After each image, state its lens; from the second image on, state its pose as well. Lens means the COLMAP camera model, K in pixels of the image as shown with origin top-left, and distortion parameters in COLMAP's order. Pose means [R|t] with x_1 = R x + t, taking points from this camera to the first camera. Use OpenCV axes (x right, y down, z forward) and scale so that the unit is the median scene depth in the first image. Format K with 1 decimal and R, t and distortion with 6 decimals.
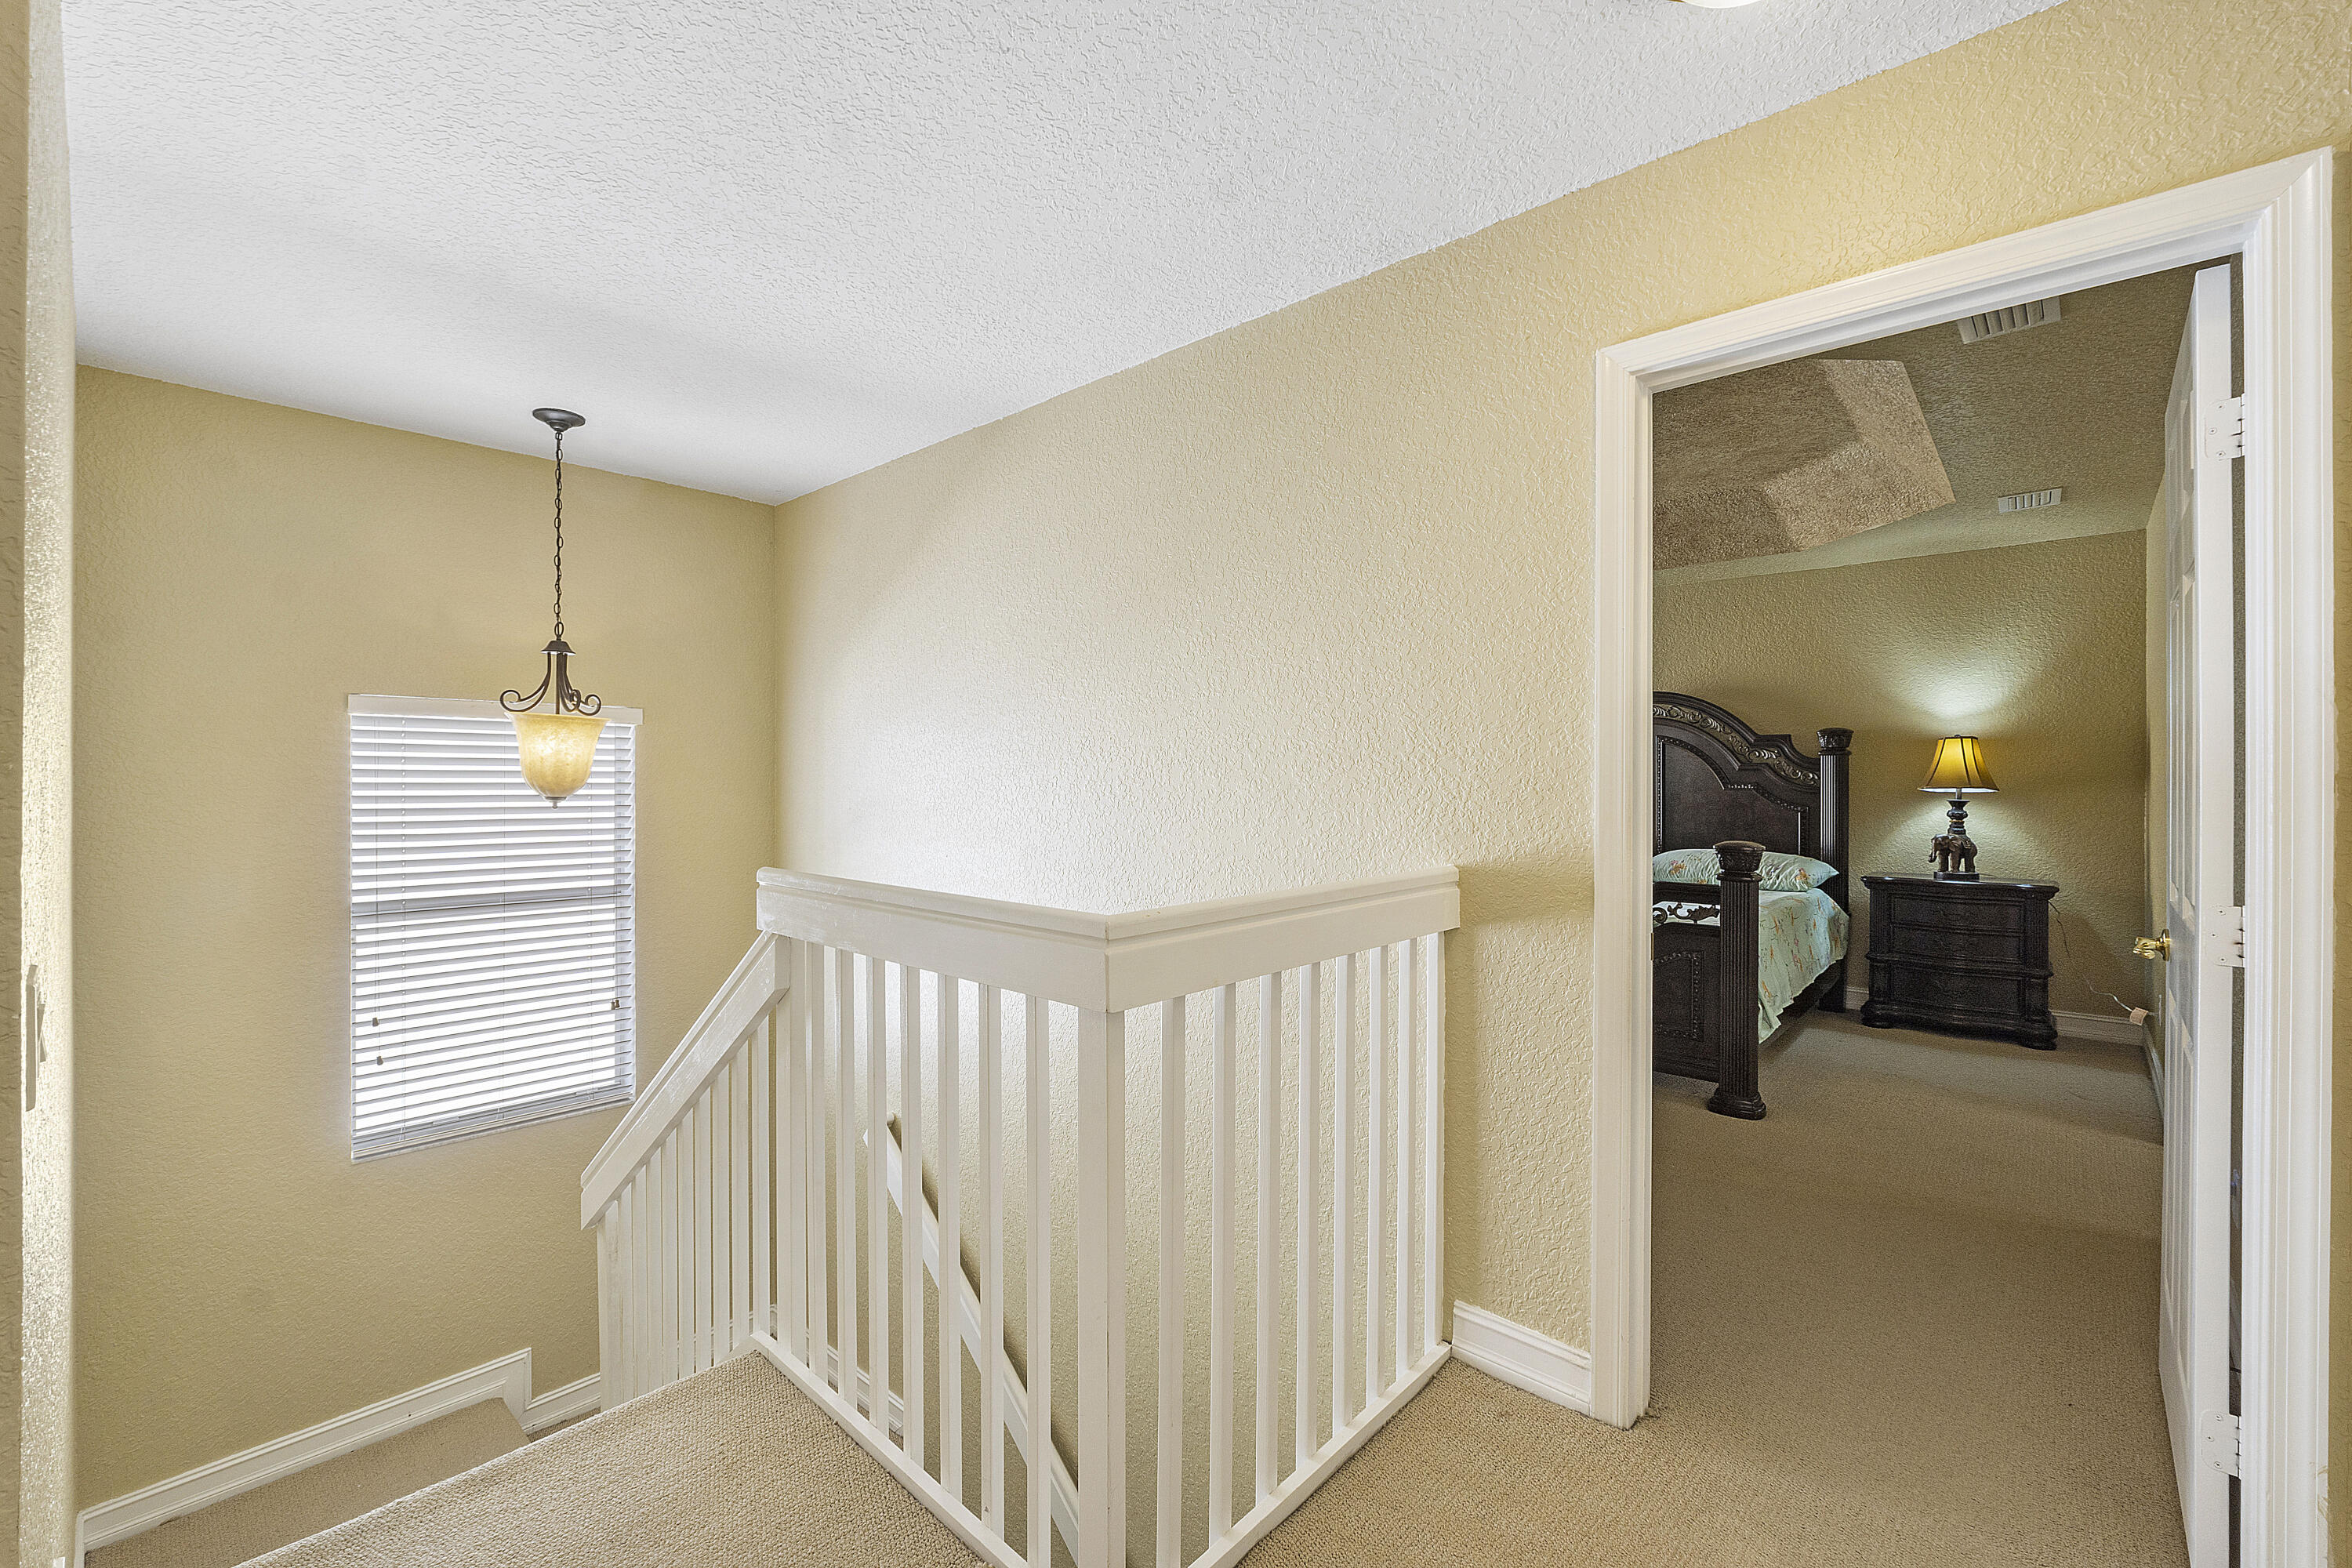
lens RADIAL K [[1002.5, 0, 1189.6], [0, 1002.5, 787.1], [0, 0, 1]] dist [-0.006173, -0.000319]
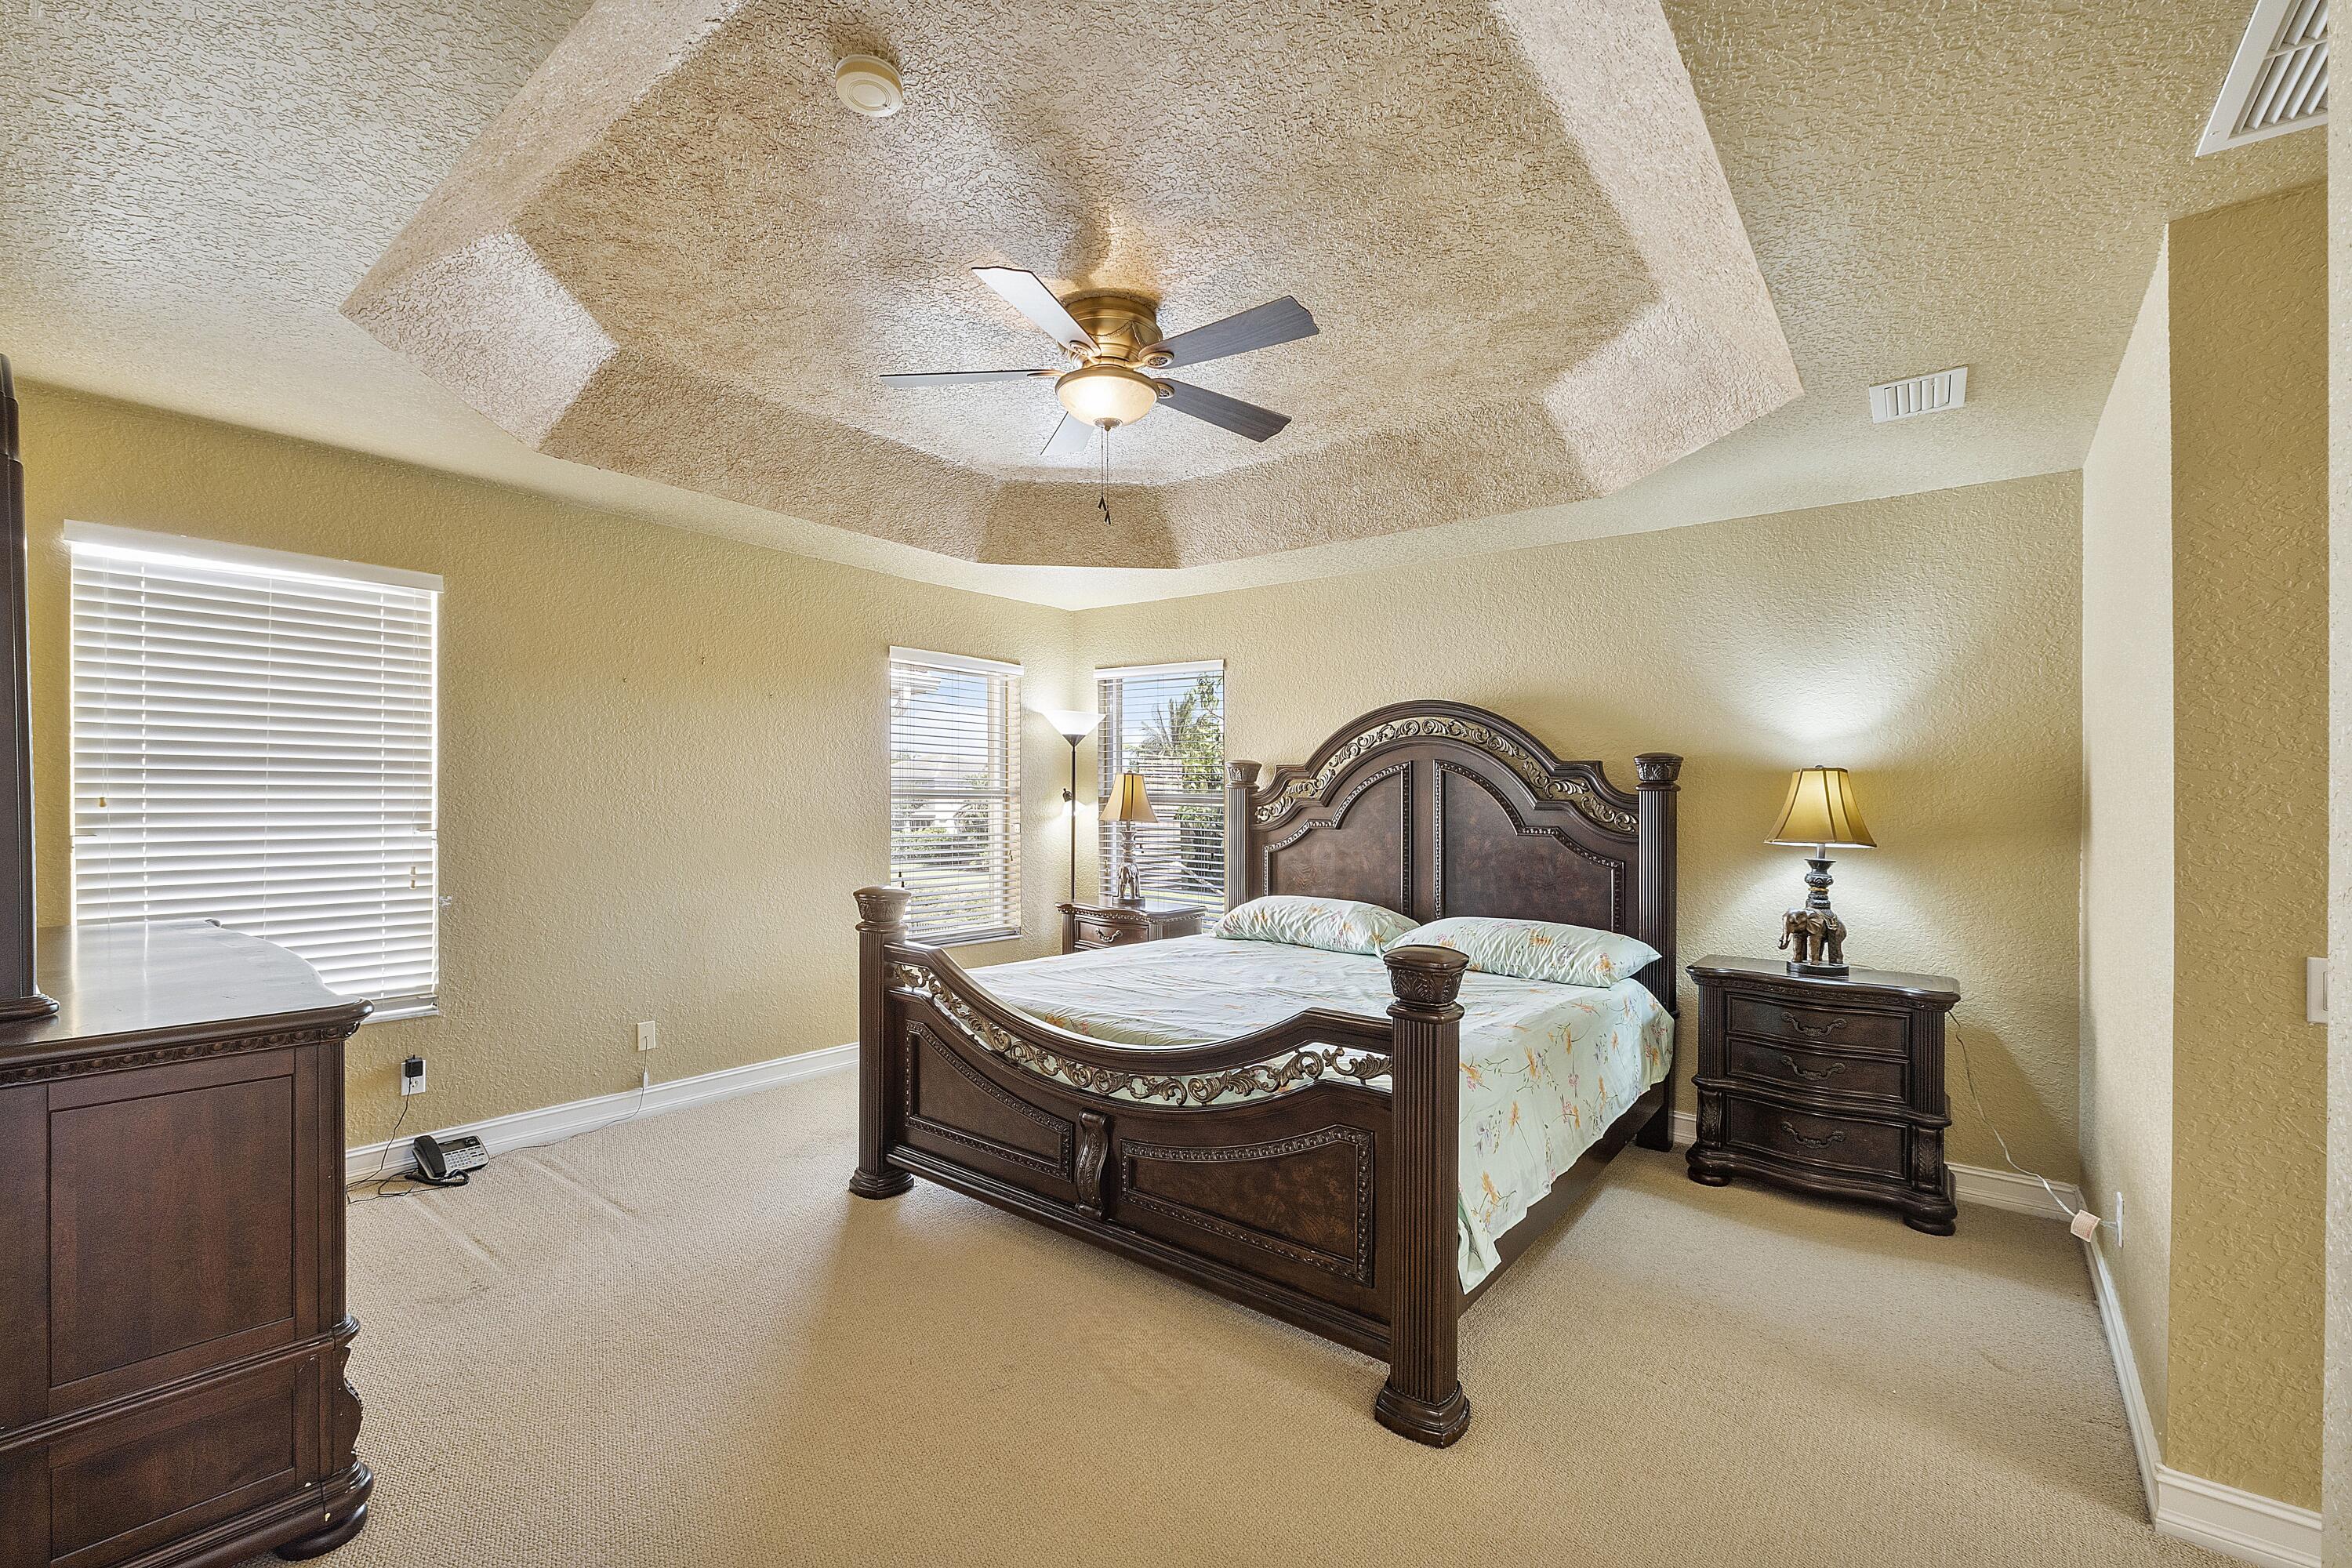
lens RADIAL K [[1002.5, 0, 1168.2], [0, 1002.5, 790.0], [0, 0, 1]] dist [-0.006173, -0.000319]
pose [[0.998711, 0.013929, 0.048818, 0.283911], [-0.013300, 0.999824, -0.013195, -0.020356], [-0.048993, 0.012528, 0.998721, 0.329439]]
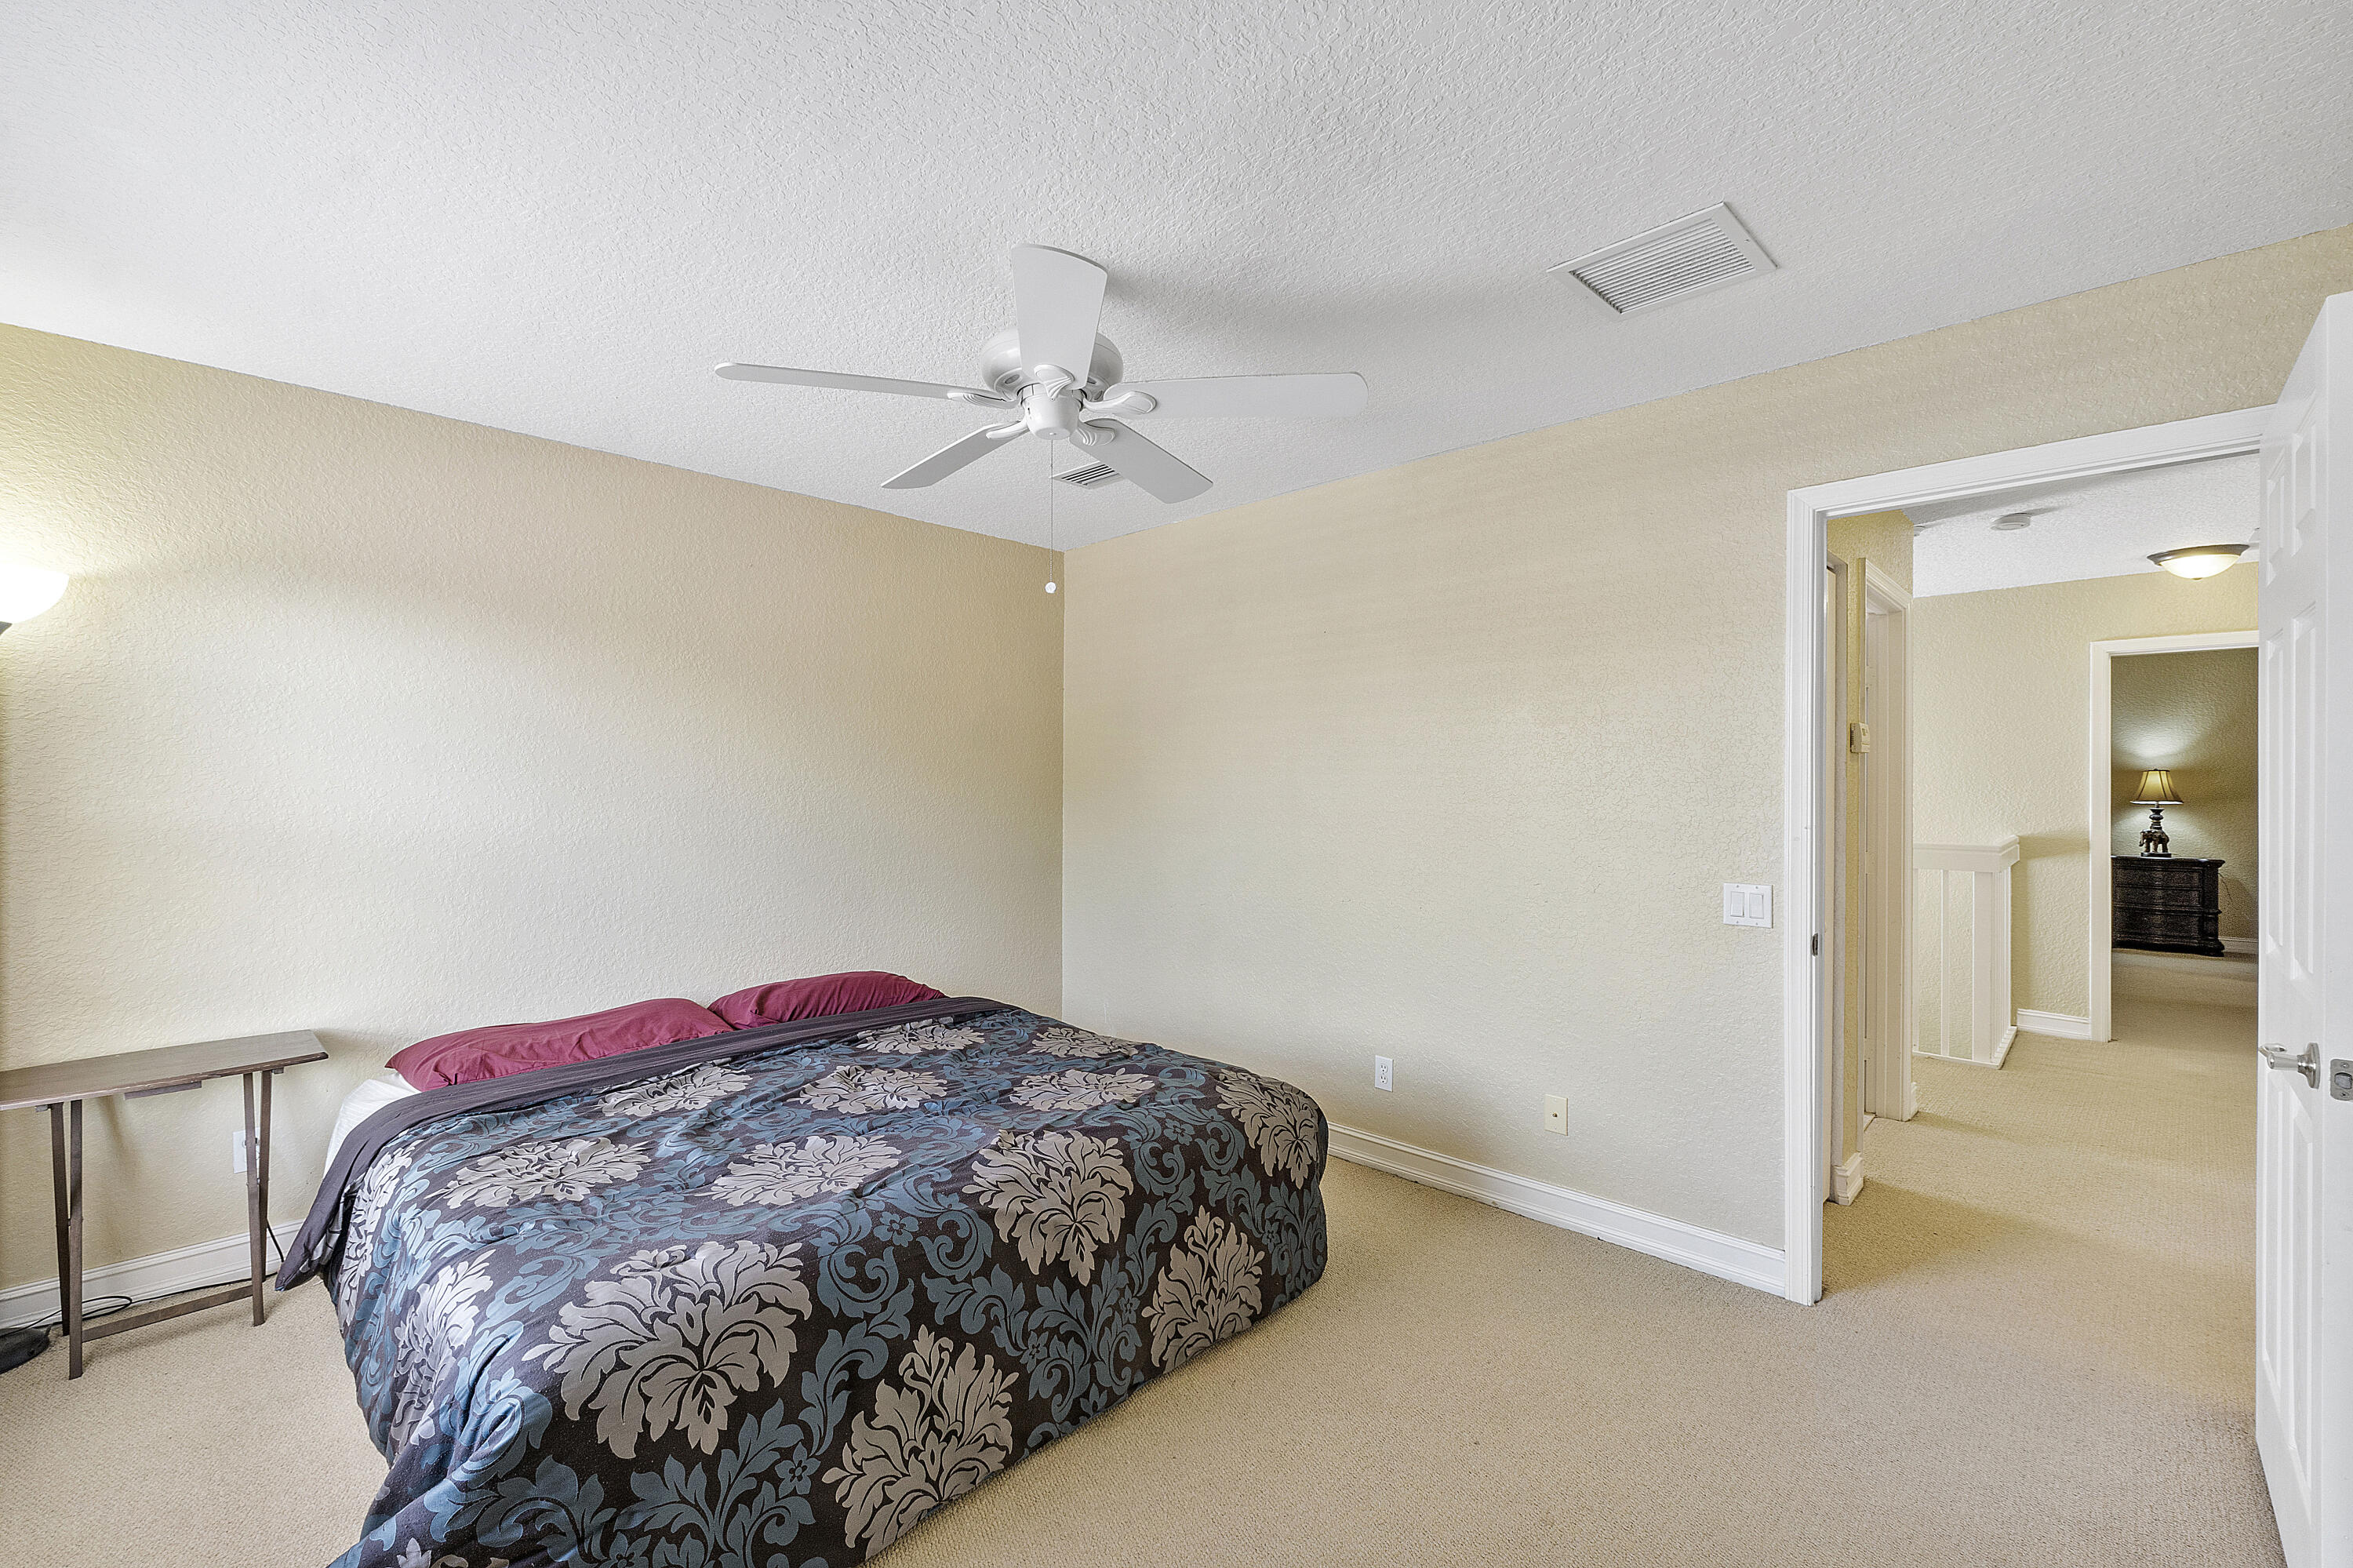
lens RADIAL K [[1003.0, 0, 1168.4], [0, 1003.0, 783.5], [0, 0, 1]] dist [-0.006173, -0.000319]
pose [[0.998730, -0.001200, -0.050376, -0.775064], [0.000750, 0.999960, -0.008963, -0.014737], [0.050385, 0.008914, 0.998690, -0.722511]]
